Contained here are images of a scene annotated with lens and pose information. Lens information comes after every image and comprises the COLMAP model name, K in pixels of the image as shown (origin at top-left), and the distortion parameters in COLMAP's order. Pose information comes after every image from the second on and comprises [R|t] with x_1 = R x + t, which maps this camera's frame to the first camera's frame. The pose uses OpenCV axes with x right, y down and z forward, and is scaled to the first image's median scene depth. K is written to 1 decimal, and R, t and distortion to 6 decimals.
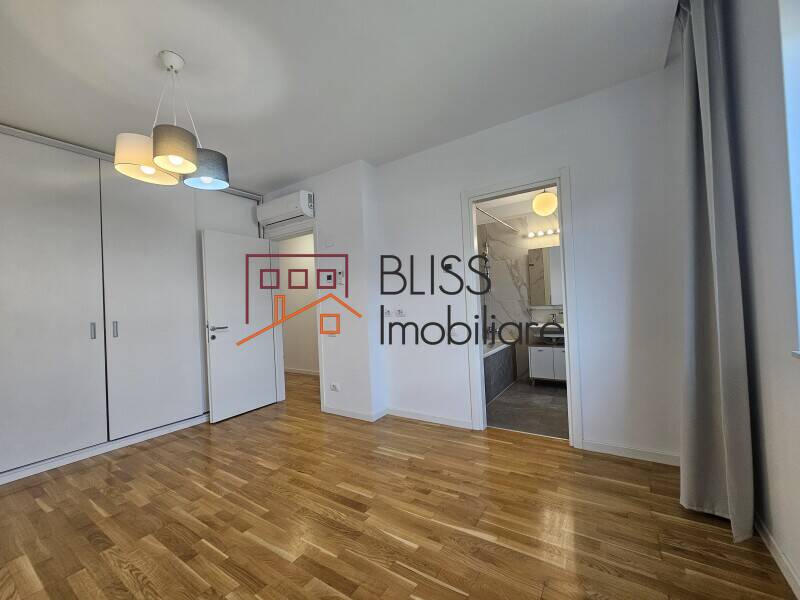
lens RADIAL K [[326.9, 0, 399.7], [0, 326.9, 299.9], [0, 0, 1]] dist [0.001032, 0.000137]
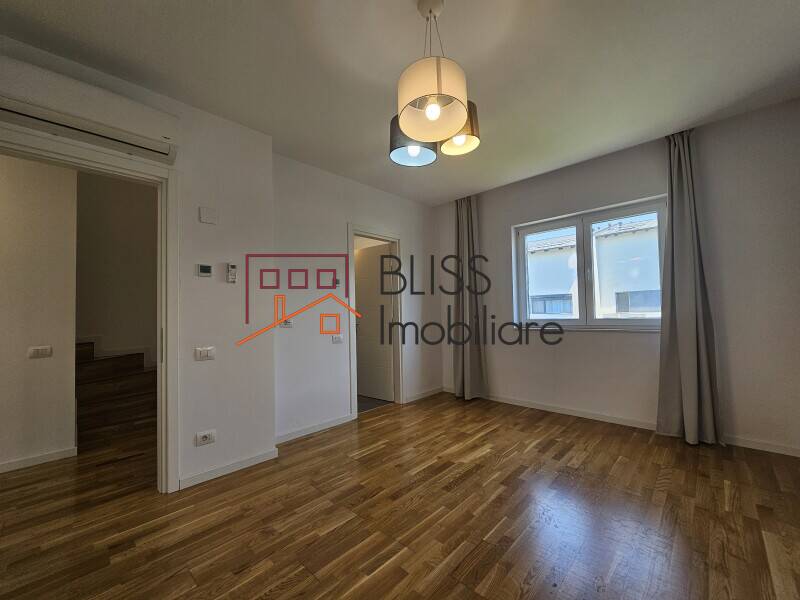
lens RADIAL K [[326.9, 0, 402.1], [0, 326.9, 300.5], [0, 0, 1]] dist [0.001032, 0.000137]
pose [[0.175973, 0.080497, 0.981098, -1.108192], [0.001665, 0.996625, -0.082069, 0.070379], [-0.984394, 0.016076, 0.175245, 0.709494]]
